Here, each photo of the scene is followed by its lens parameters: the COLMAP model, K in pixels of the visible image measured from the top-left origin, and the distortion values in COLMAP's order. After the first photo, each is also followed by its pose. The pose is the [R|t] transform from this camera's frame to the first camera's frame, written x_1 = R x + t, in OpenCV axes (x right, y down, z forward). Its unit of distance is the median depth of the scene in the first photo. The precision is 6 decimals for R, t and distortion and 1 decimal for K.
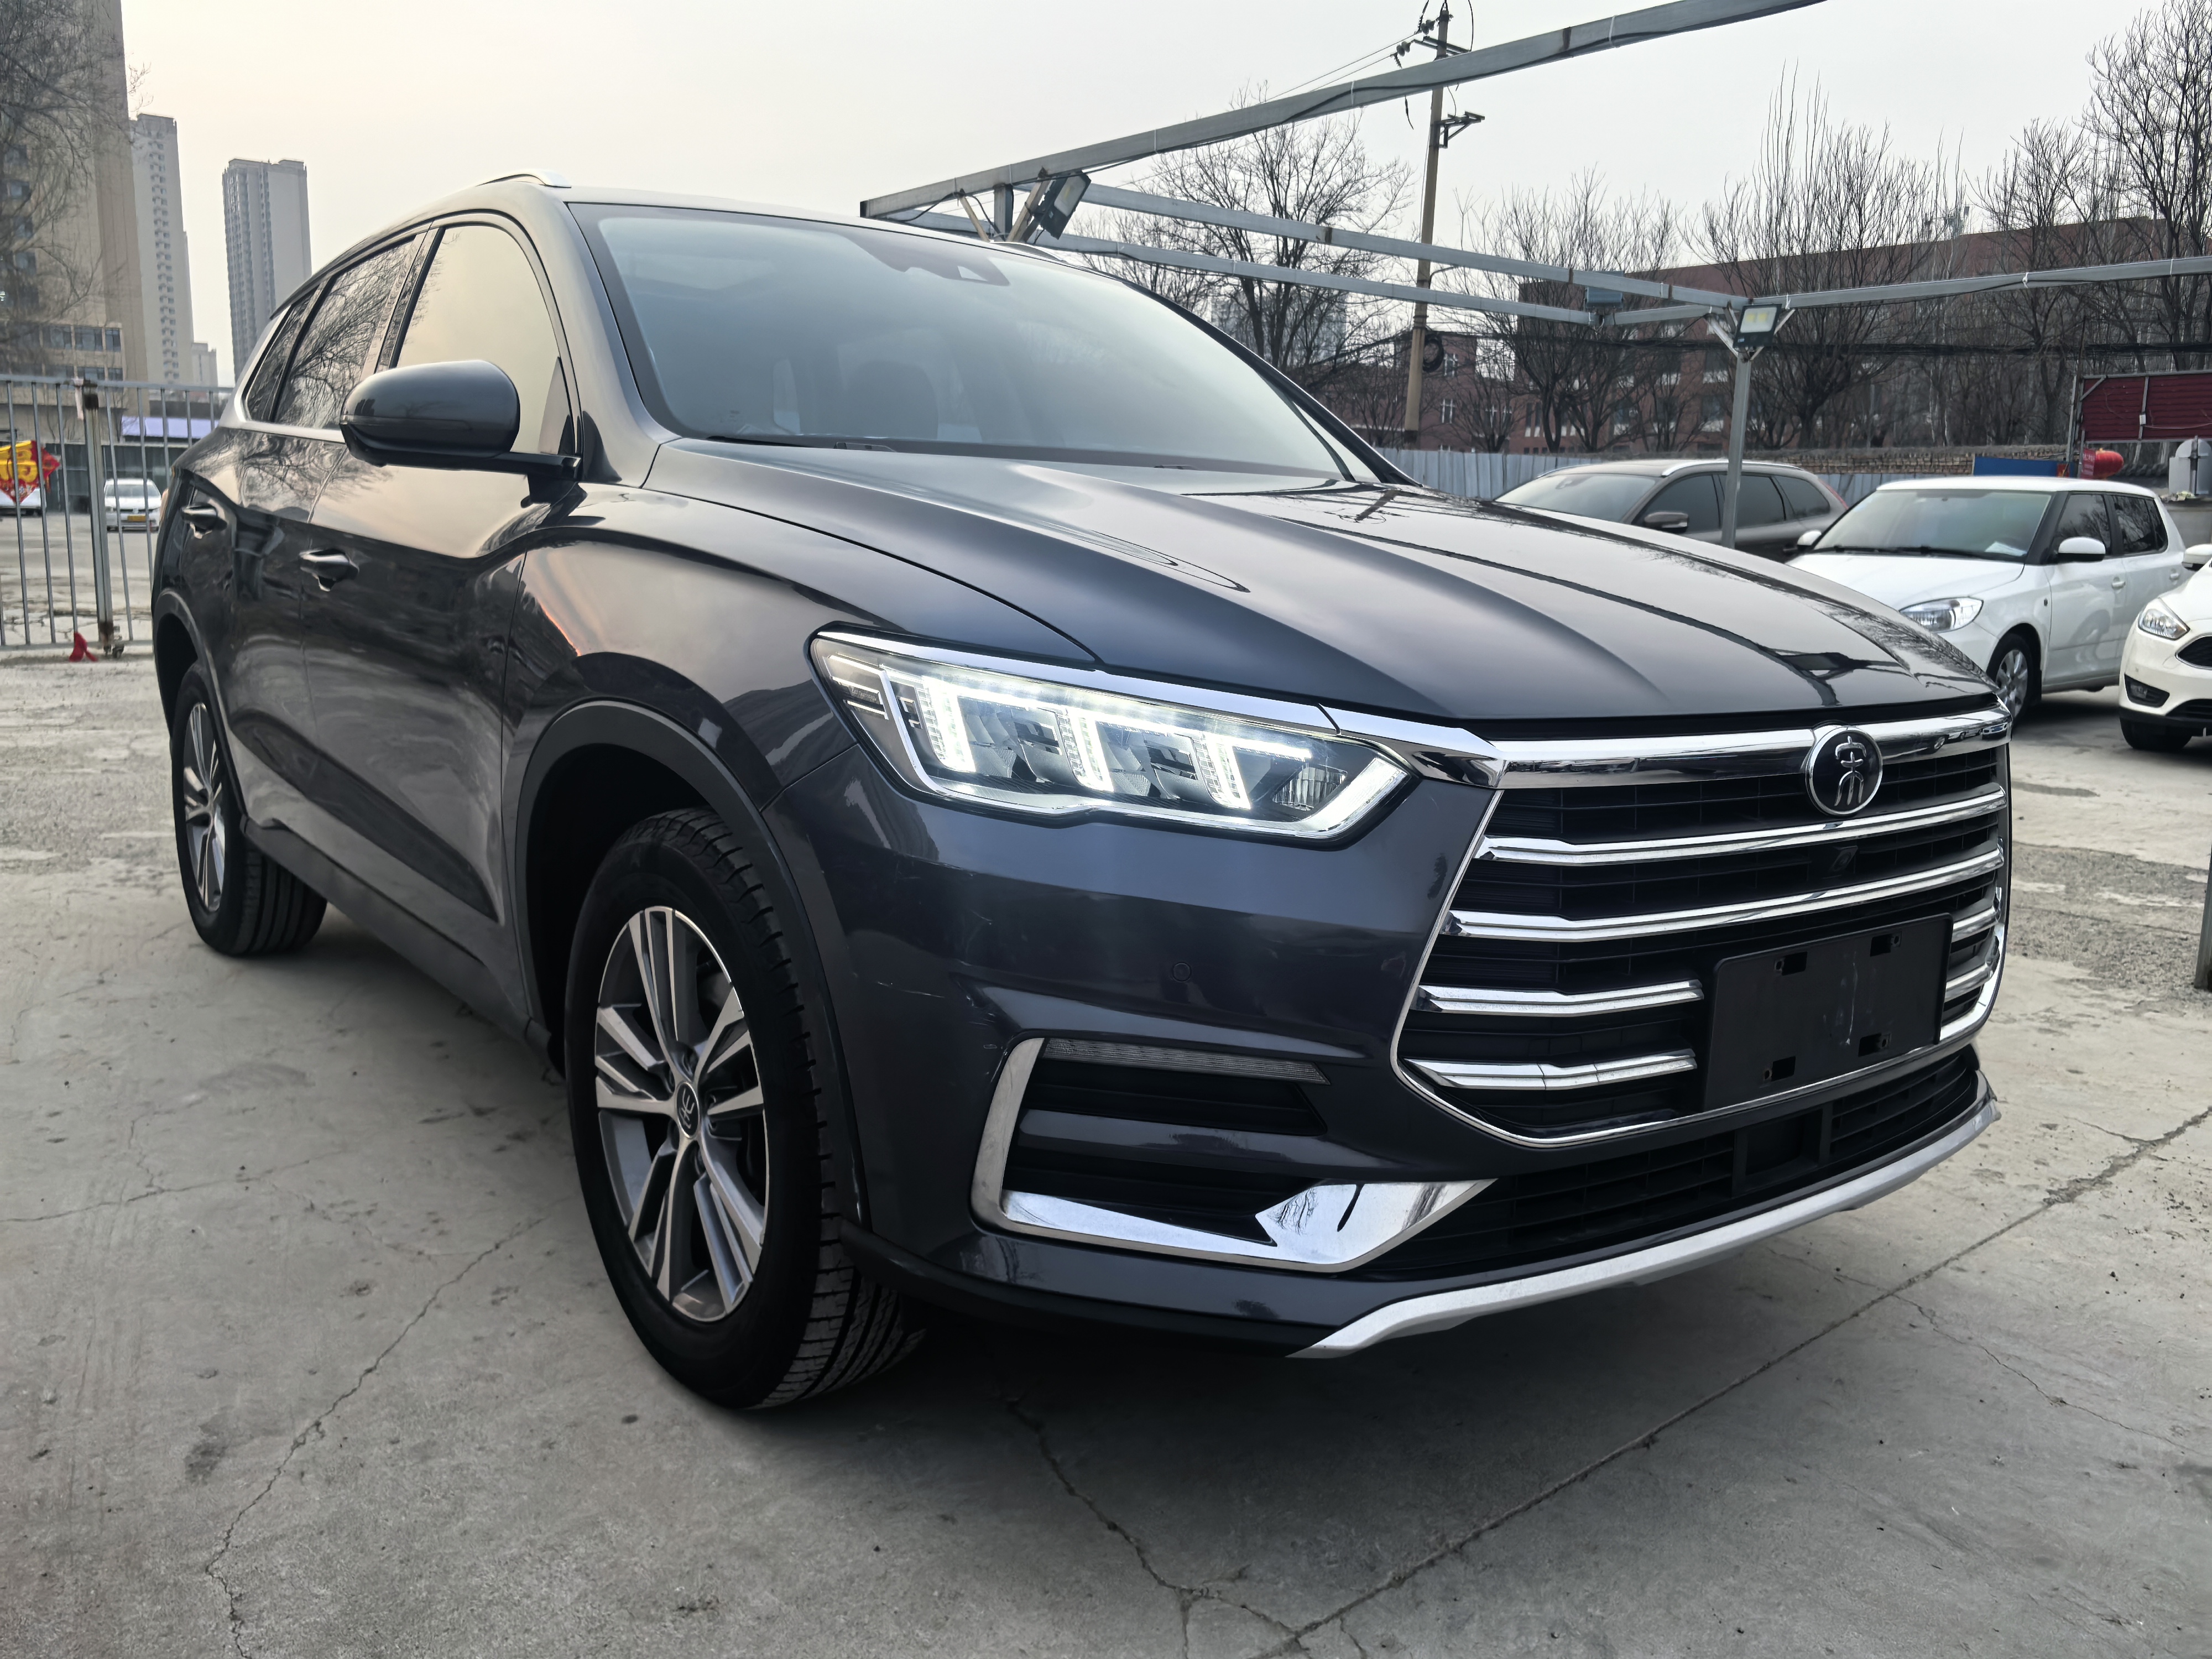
lens RADIAL K [[1741.9, 0, 1106.0], [0, 1741.9, 829.5], [0, 0, 1]] dist [-0.004476, -0.004222]
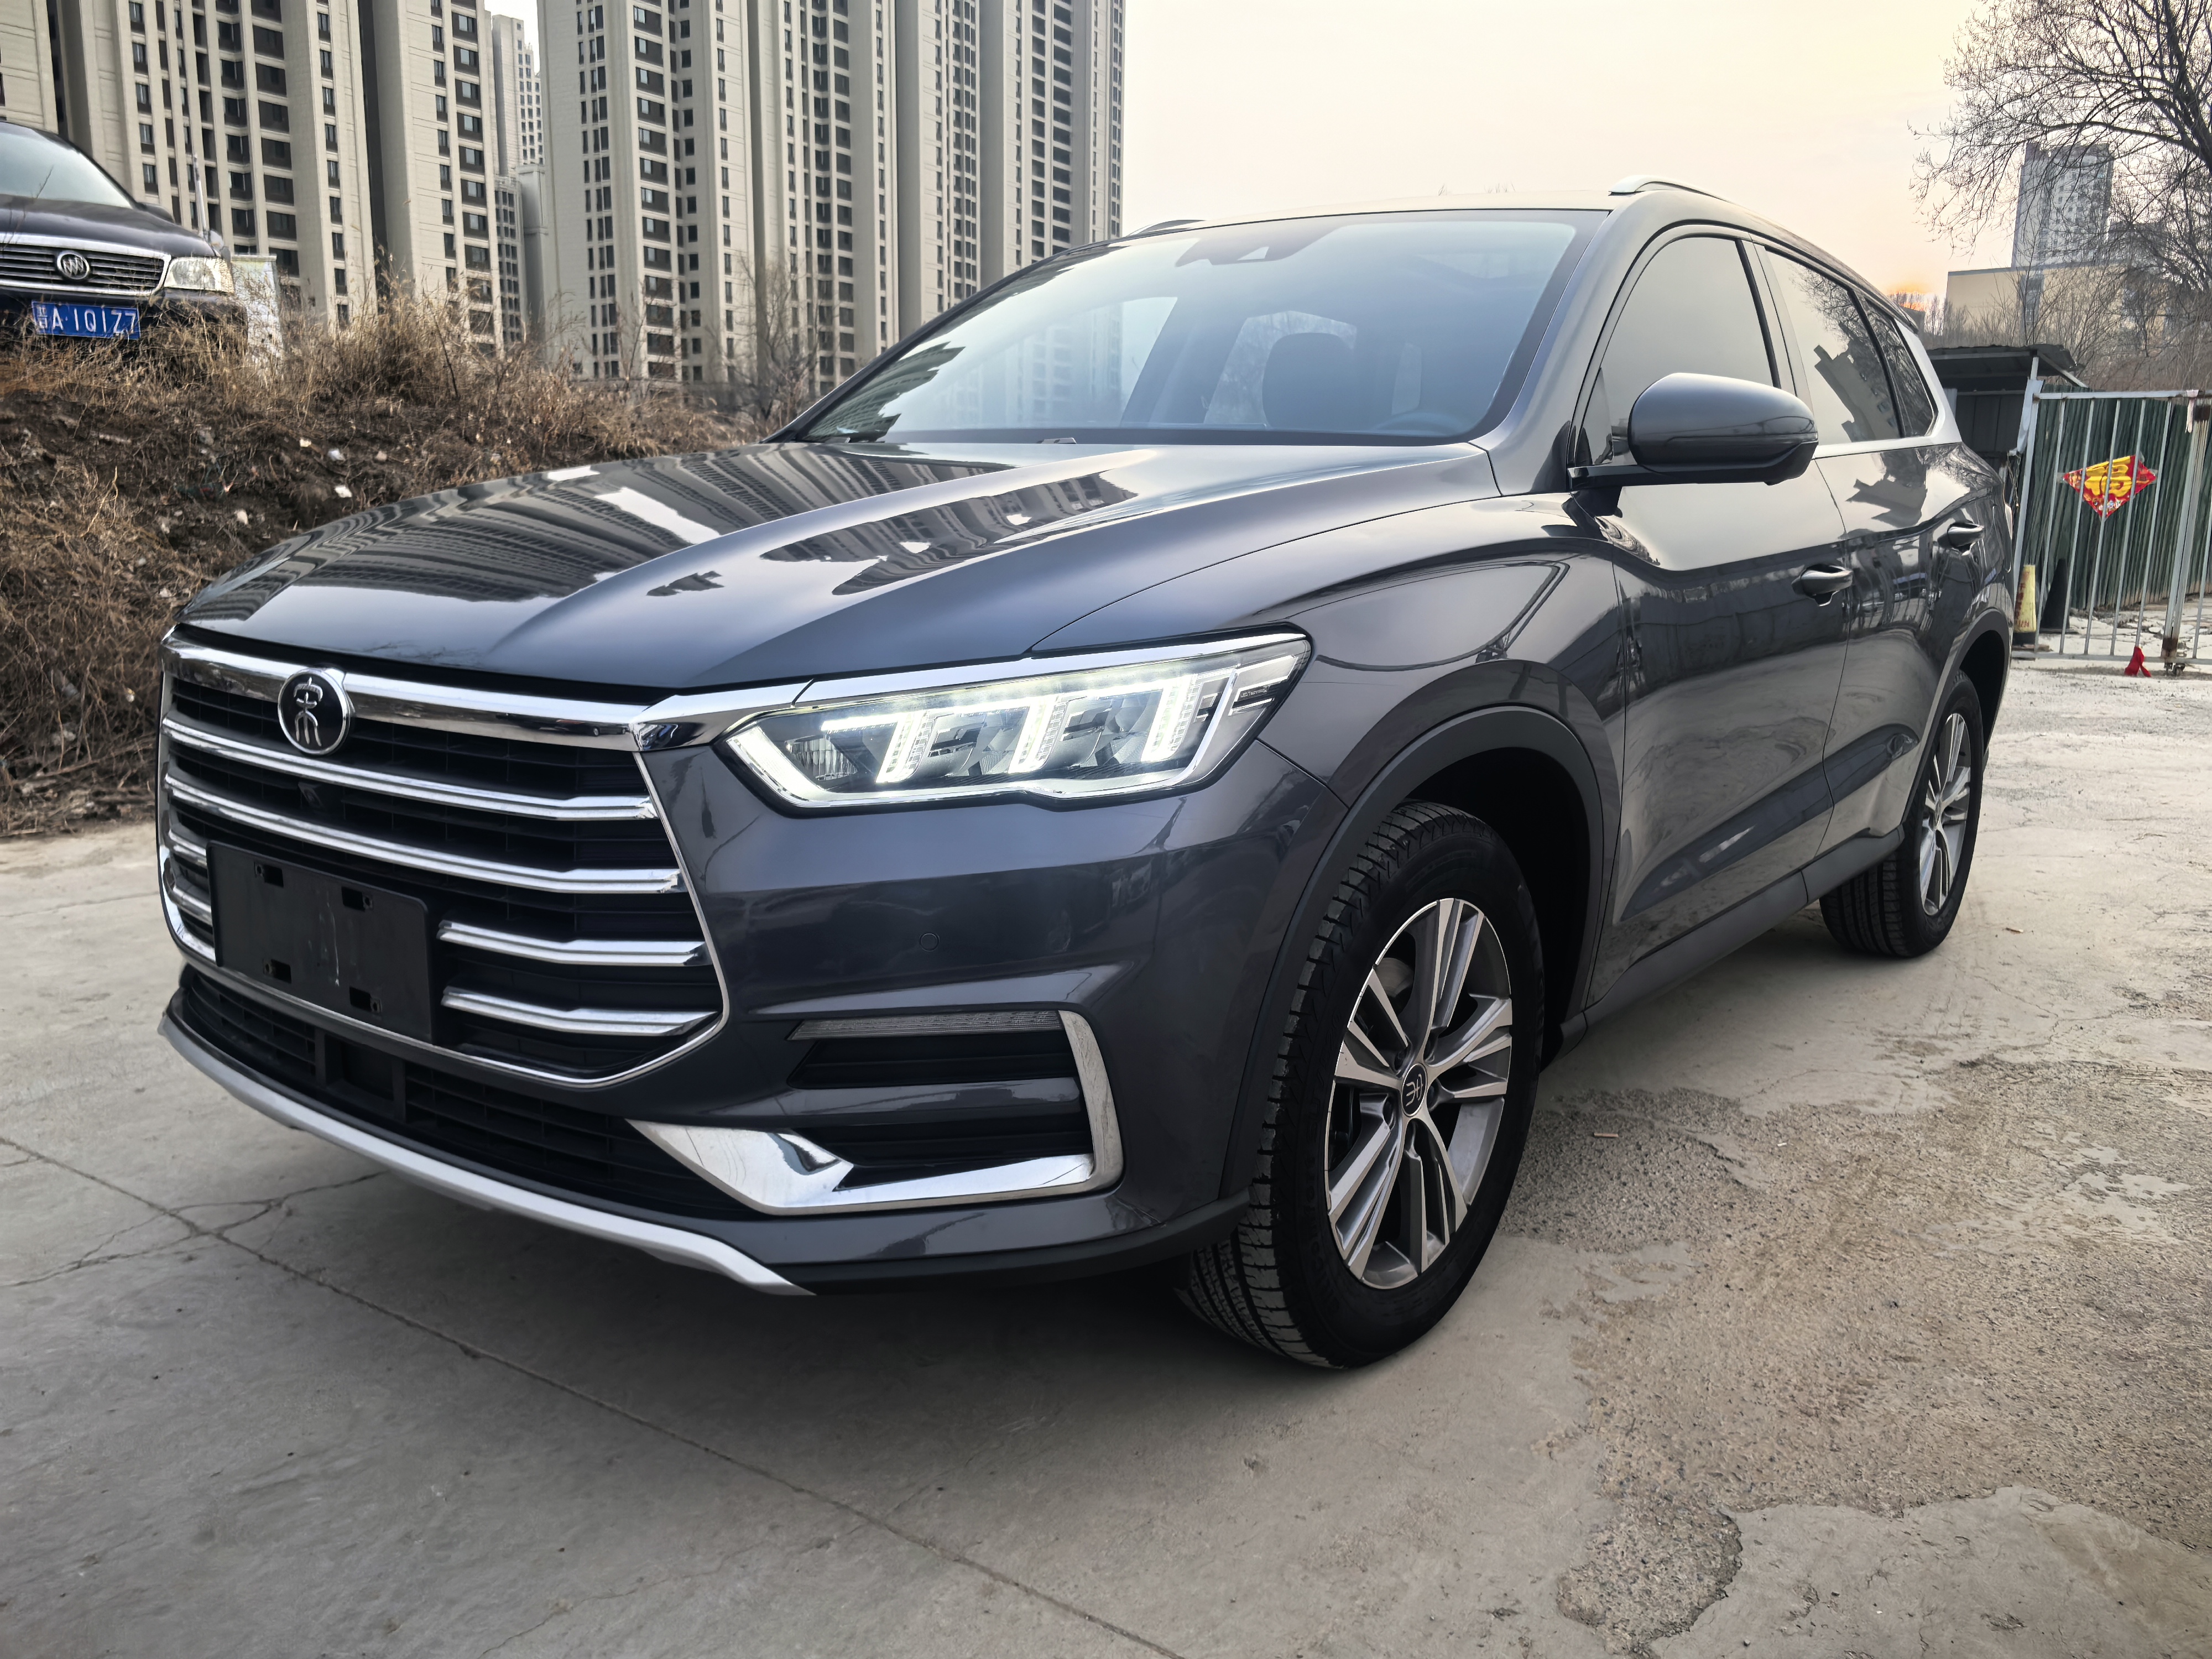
lens RADIAL K [[1736.8, 0, 1101.9], [0, 1736.8, 845.8], [0, 0, 1]] dist [-0.001061, 0.000120]
pose [[0.272286, 0.170042, -0.947072, 0.215896], [-0.174252, 0.976701, 0.125263, -0.023415], [0.946307, 0.130922, 0.295572, 0.160047]]
